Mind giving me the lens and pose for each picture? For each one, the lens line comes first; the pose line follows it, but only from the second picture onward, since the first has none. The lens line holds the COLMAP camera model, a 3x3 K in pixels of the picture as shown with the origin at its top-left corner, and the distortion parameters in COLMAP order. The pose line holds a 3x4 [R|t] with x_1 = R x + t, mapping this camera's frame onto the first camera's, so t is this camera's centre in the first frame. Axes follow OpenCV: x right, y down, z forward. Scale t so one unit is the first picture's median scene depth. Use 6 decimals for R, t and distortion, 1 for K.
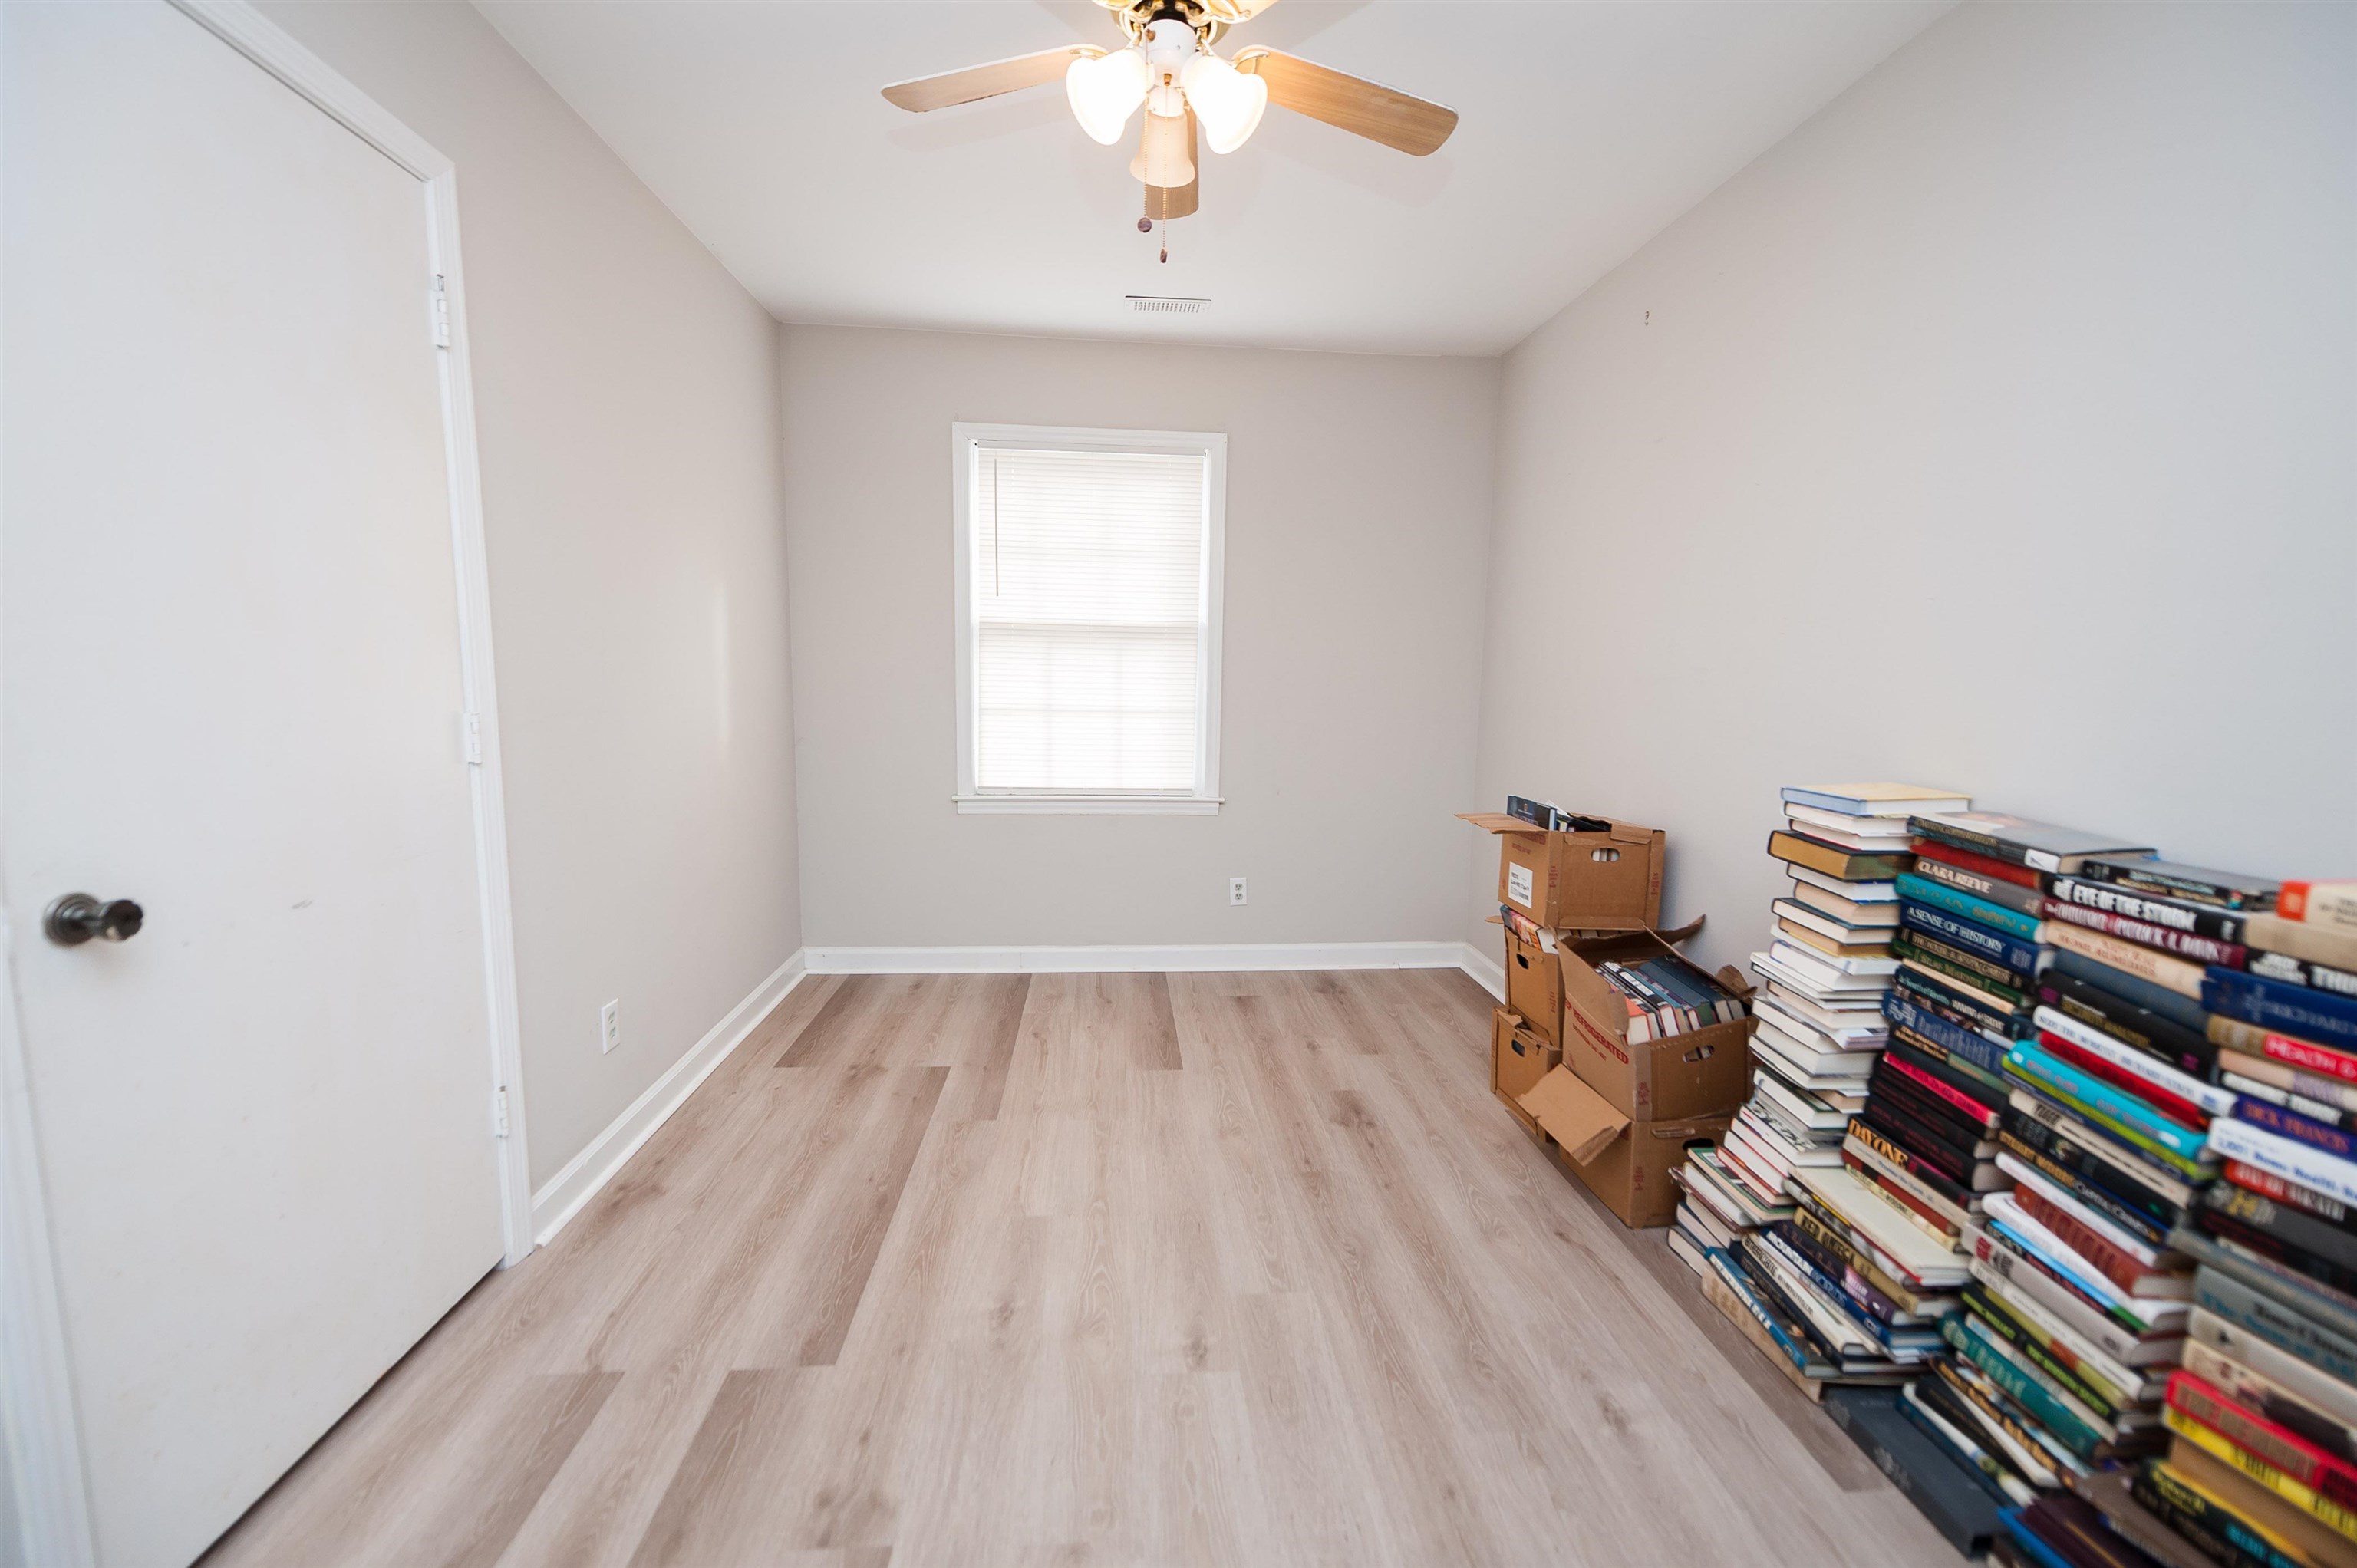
lens RADIAL K [[719.2, 0, 1177.7], [0, 719.2, 745.9], [0, 0, 1]] dist [0.000329, -0.000051]
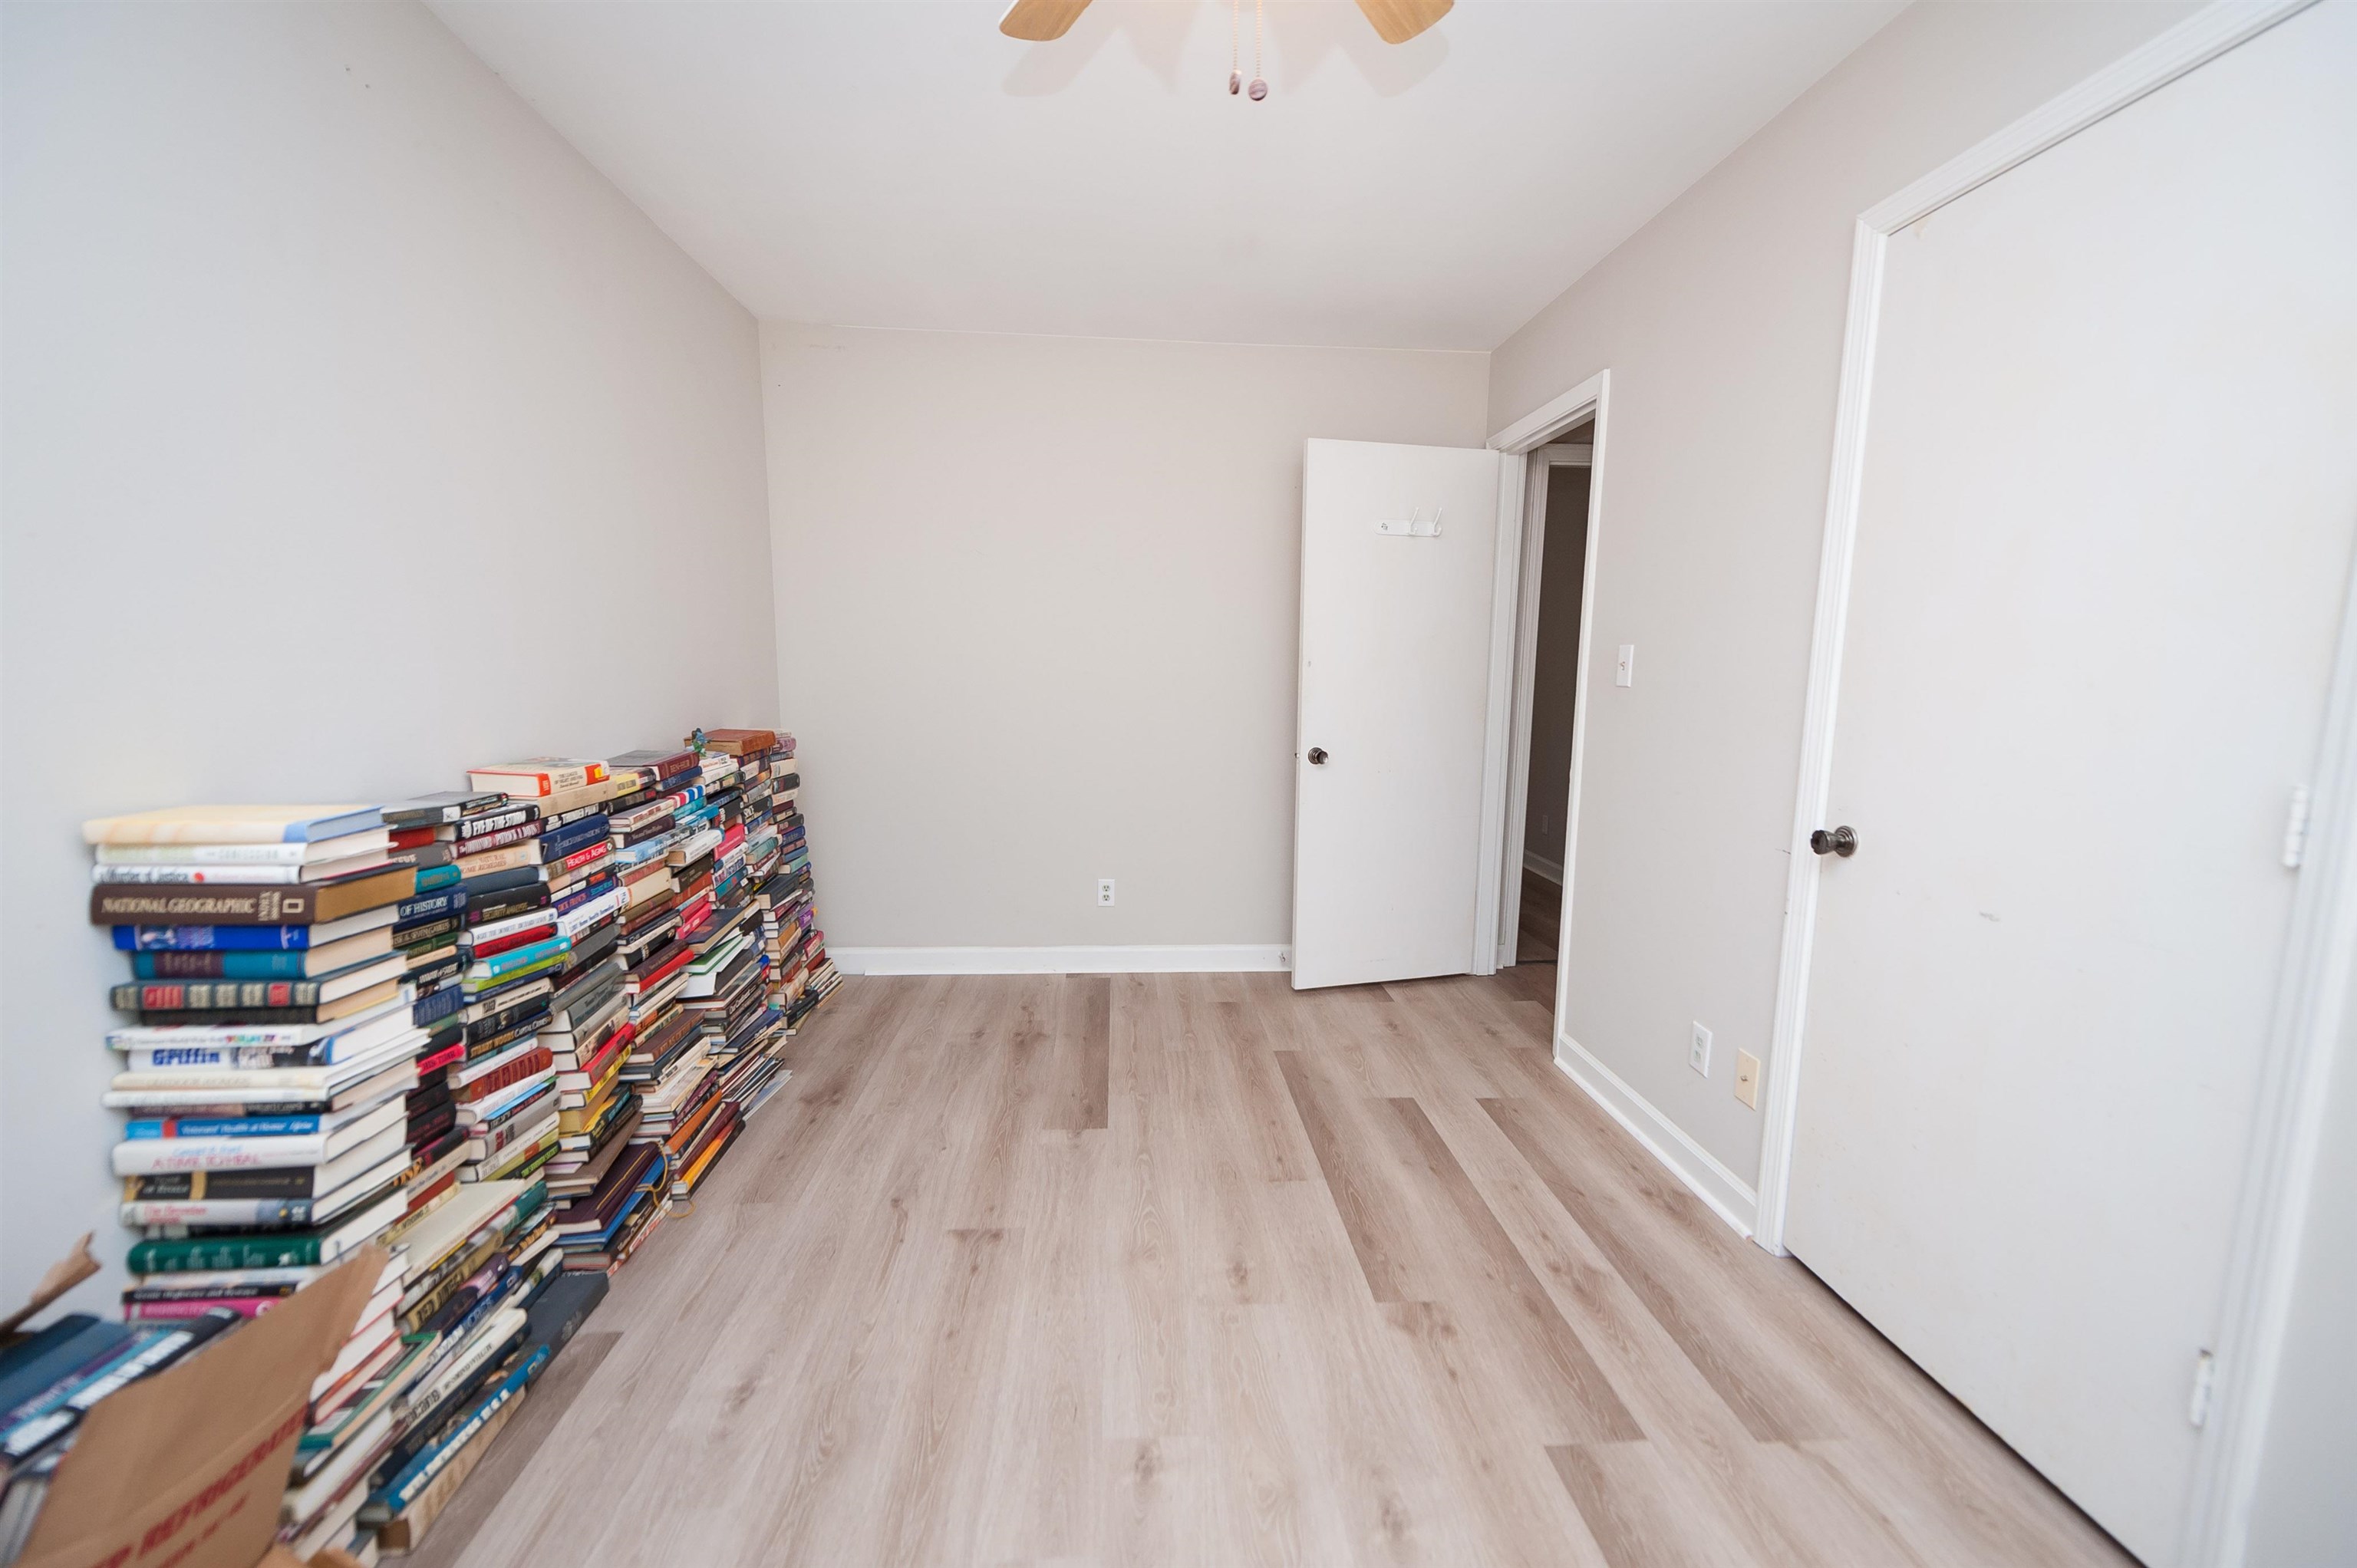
lens RADIAL K [[934.1, 0, 1185.4], [0, 934.1, 786.3], [0, 0, 1]] dist [0.002593, -0.000287]
pose [[-0.999527, -0.030372, -0.004805, 0.014249], [-0.030628, 0.969410, 0.243528, -0.298428], [-0.002738, 0.243560, -0.969882, 2.518929]]
